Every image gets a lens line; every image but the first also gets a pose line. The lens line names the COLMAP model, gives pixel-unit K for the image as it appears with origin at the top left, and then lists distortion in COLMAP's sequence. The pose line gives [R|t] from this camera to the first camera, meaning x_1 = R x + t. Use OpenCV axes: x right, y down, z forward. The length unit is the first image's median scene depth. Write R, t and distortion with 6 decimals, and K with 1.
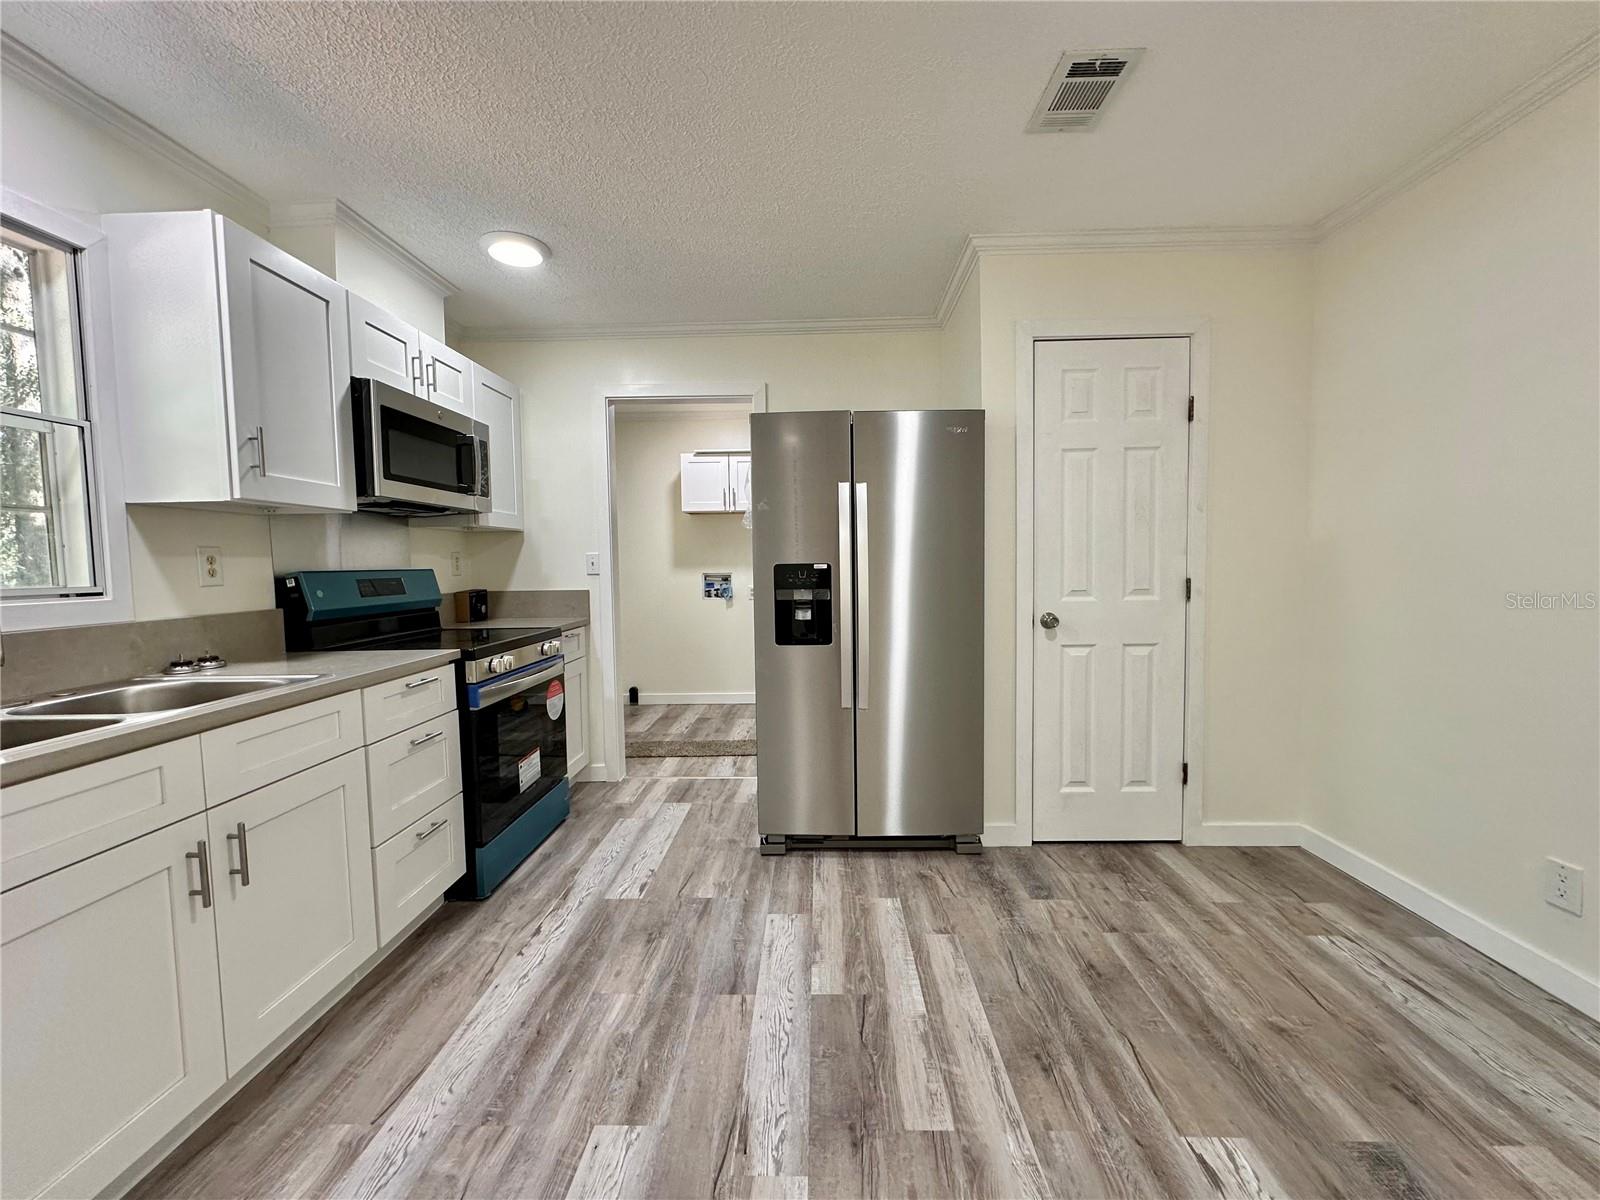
lens RADIAL K [[639.0, 0, 800.9], [0, 639.0, 601.6], [0, 0, 1]] dist [-0.001475, 0.000712]
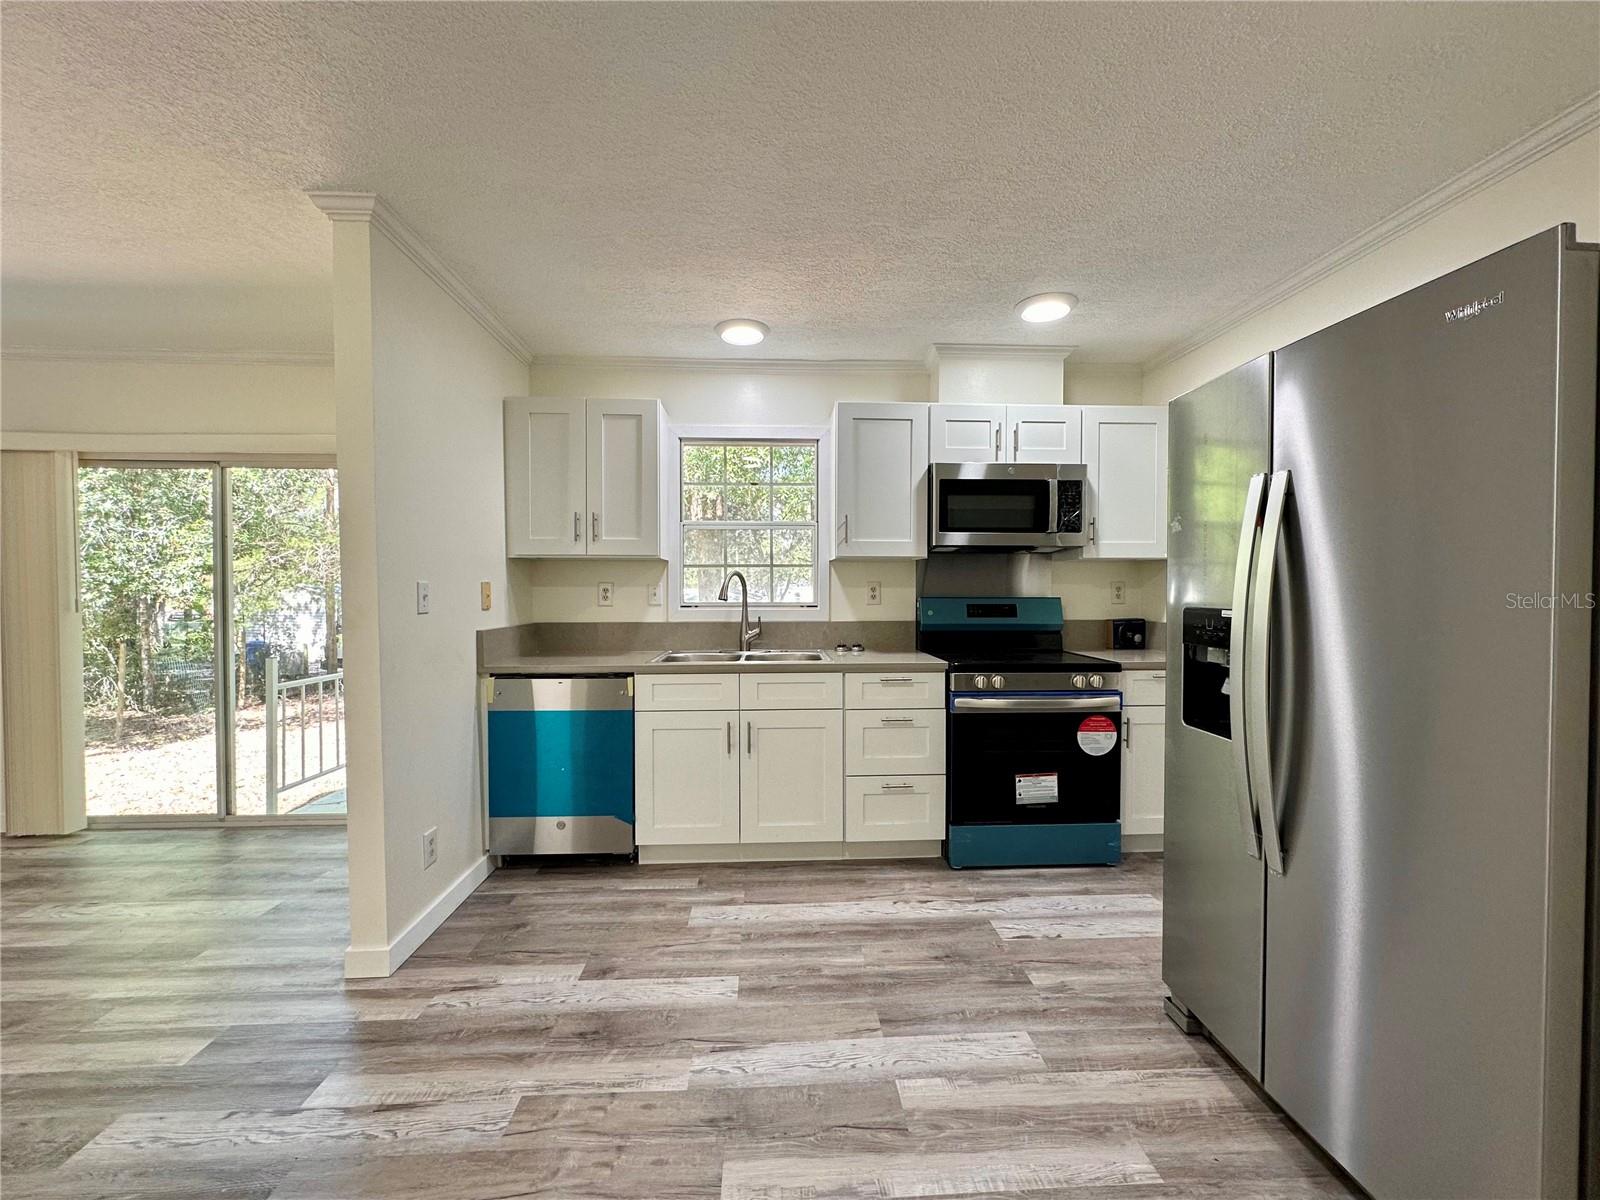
lens RADIAL K [[639.0, 0, 800.9], [0, 639.0, 601.6], [0, 0, 1]] dist [-0.001475, 0.000712]
pose [[0.081088, 0.037600, -0.995997, 0.694393], [-0.064367, 0.997400, 0.032413, -0.067318], [0.994626, 0.061481, 0.083298, 0.586507]]
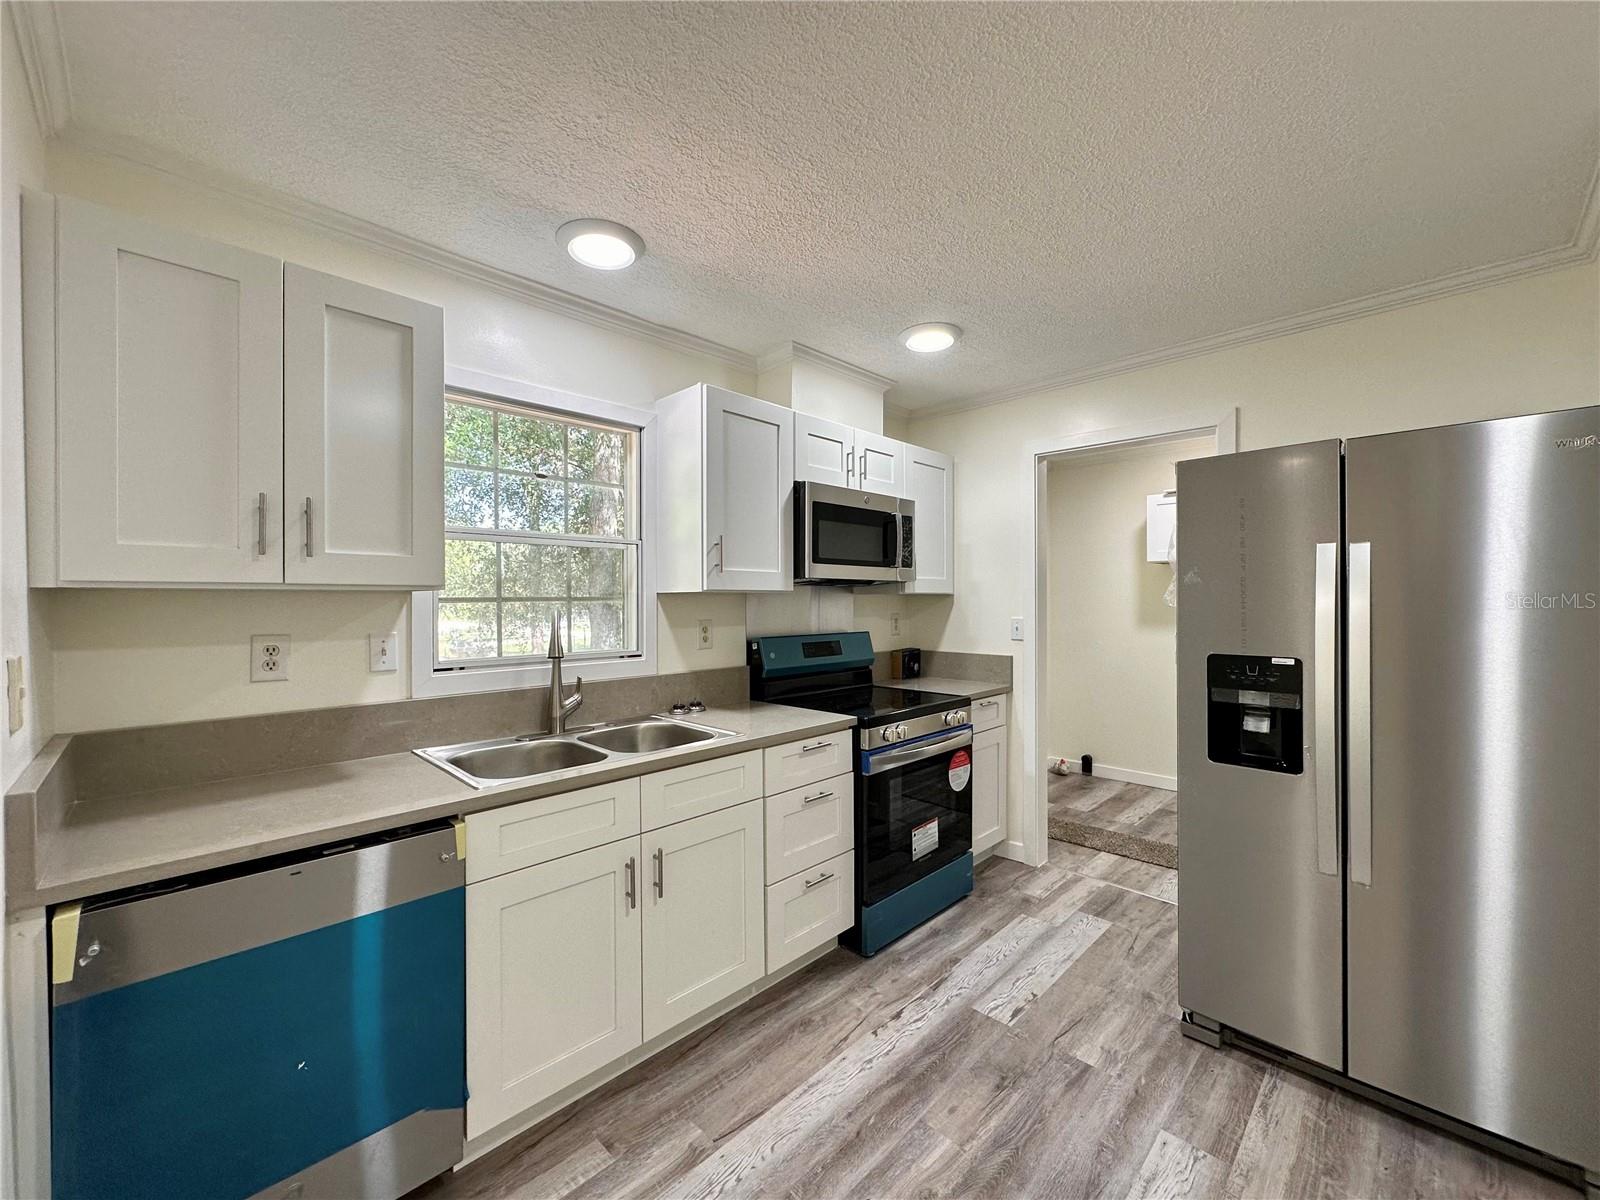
lens RADIAL K [[639.0, 0, 800.9], [0, 639.0, 601.6], [0, 0, 1]] dist [-0.001475, 0.000712]
pose [[0.730892, 0.013433, -0.682361, 0.136019], [-0.049771, 0.998193, -0.033660, -0.078985], [0.680676, 0.058563, 0.730240, 0.125134]]
